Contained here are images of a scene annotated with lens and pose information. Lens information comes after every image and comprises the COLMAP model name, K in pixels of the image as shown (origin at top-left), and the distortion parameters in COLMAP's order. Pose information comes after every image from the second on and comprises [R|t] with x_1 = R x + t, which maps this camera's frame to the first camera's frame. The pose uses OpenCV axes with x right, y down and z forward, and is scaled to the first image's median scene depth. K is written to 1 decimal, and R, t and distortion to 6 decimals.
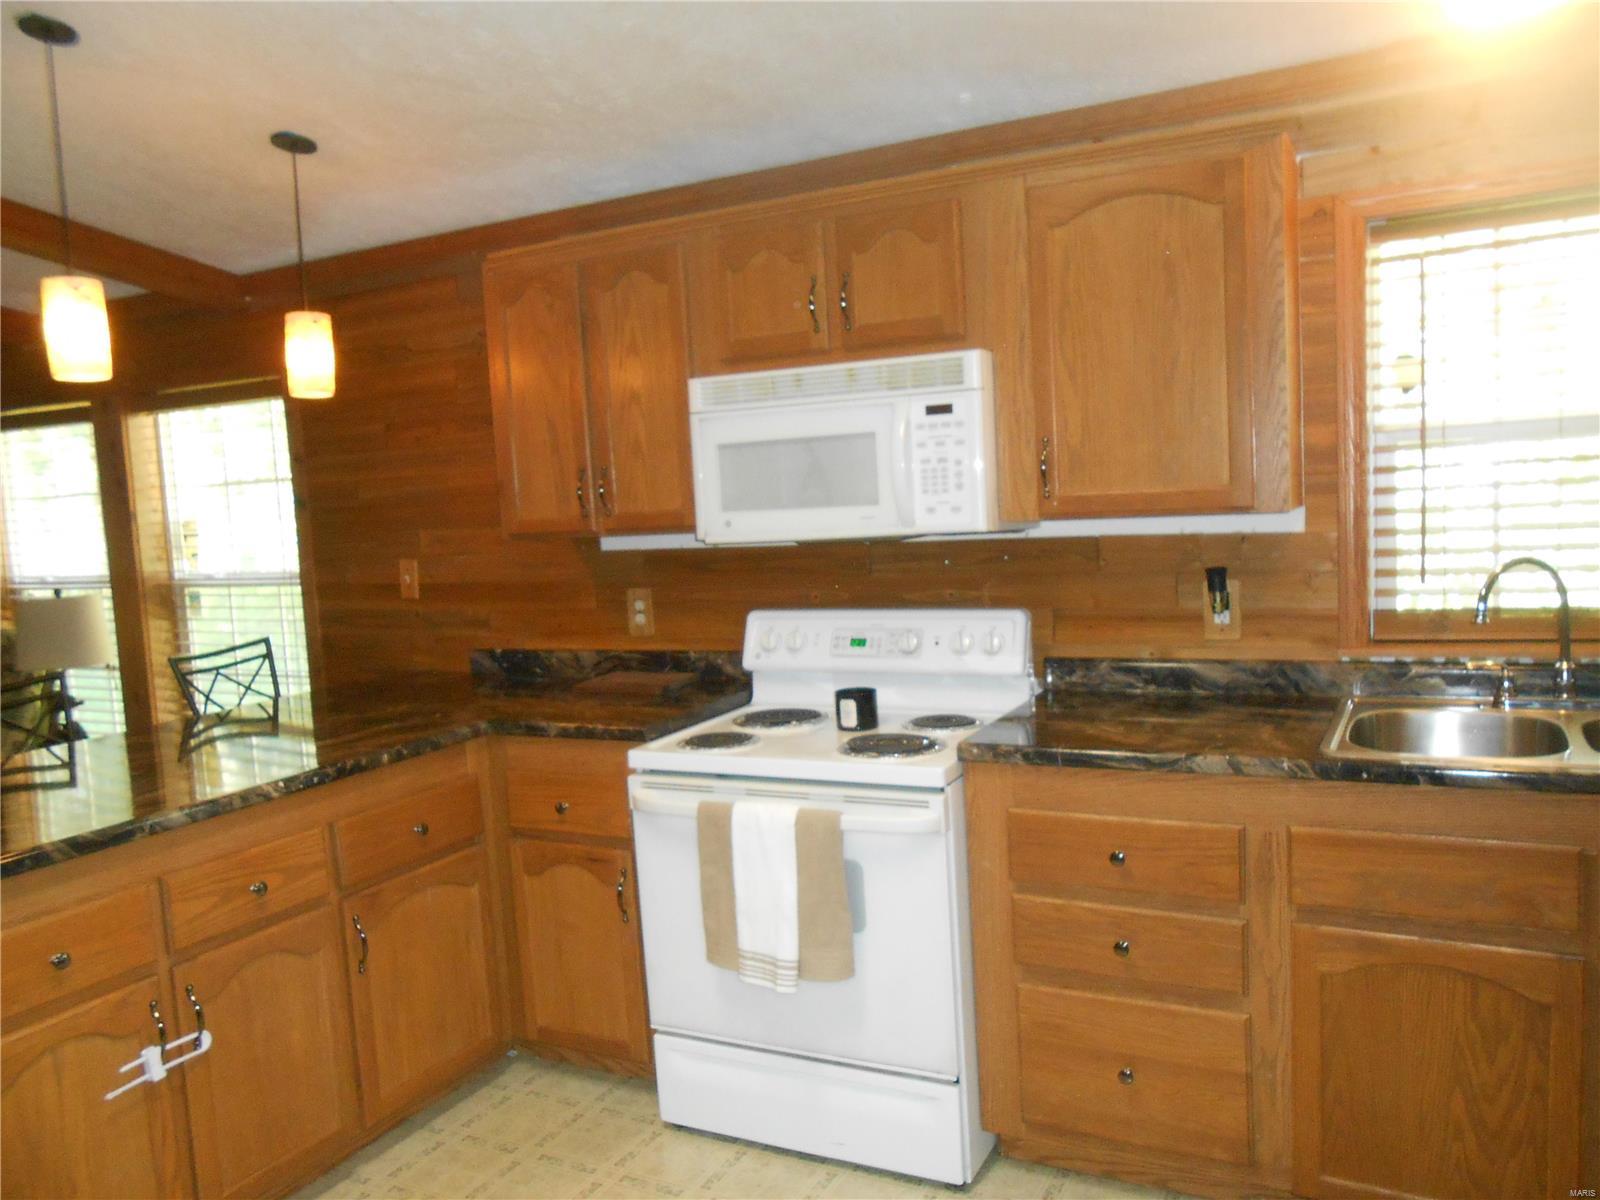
lens RADIAL K [[1235.7, 0, 806.3], [0, 1235.7, 608.6], [0, 0, 1]] dist [-0.040383, 0.043268]
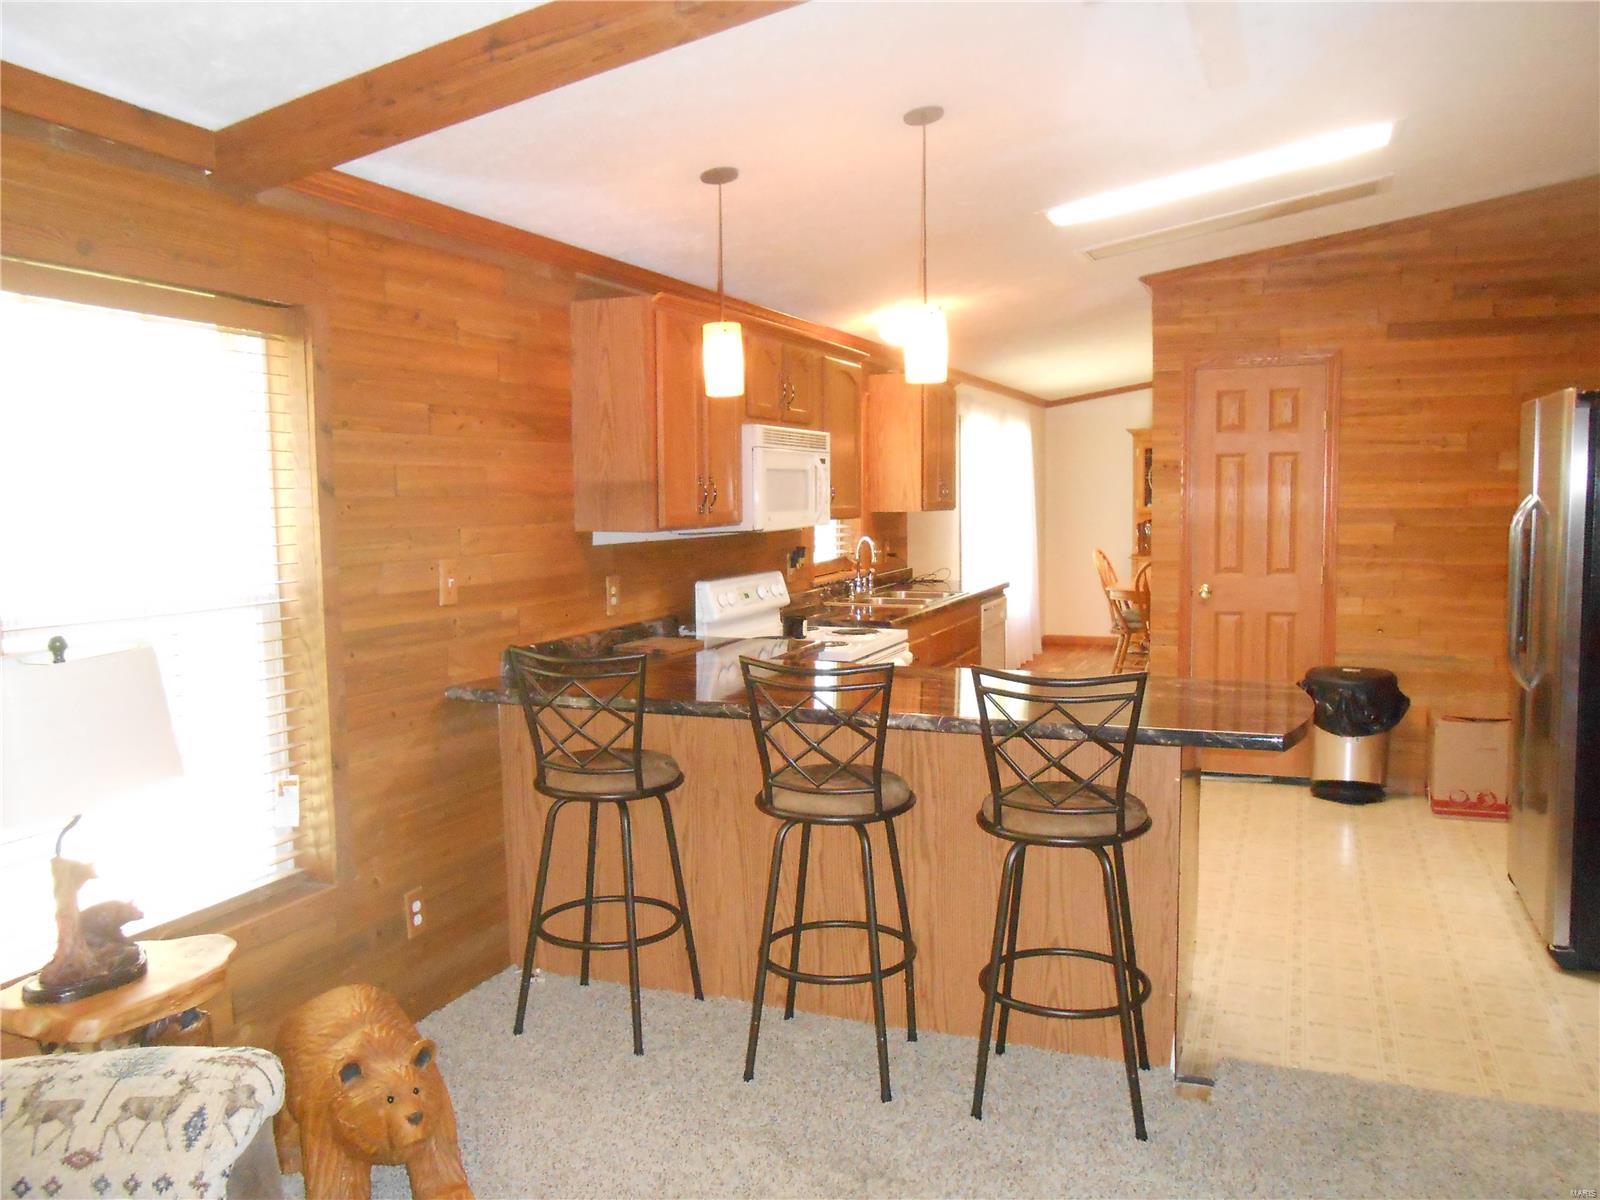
lens RADIAL K [[1235.7, 0, 810.1], [0, 1235.7, 605.9], [0, 0, 1]] dist [-0.040383, 0.043268]
pose [[-0.092276, -0.034354, 0.995141, -1.681324], [0.114528, 0.992406, 0.044879, -0.023807], [-0.989125, 0.118113, -0.087641, 1.129366]]
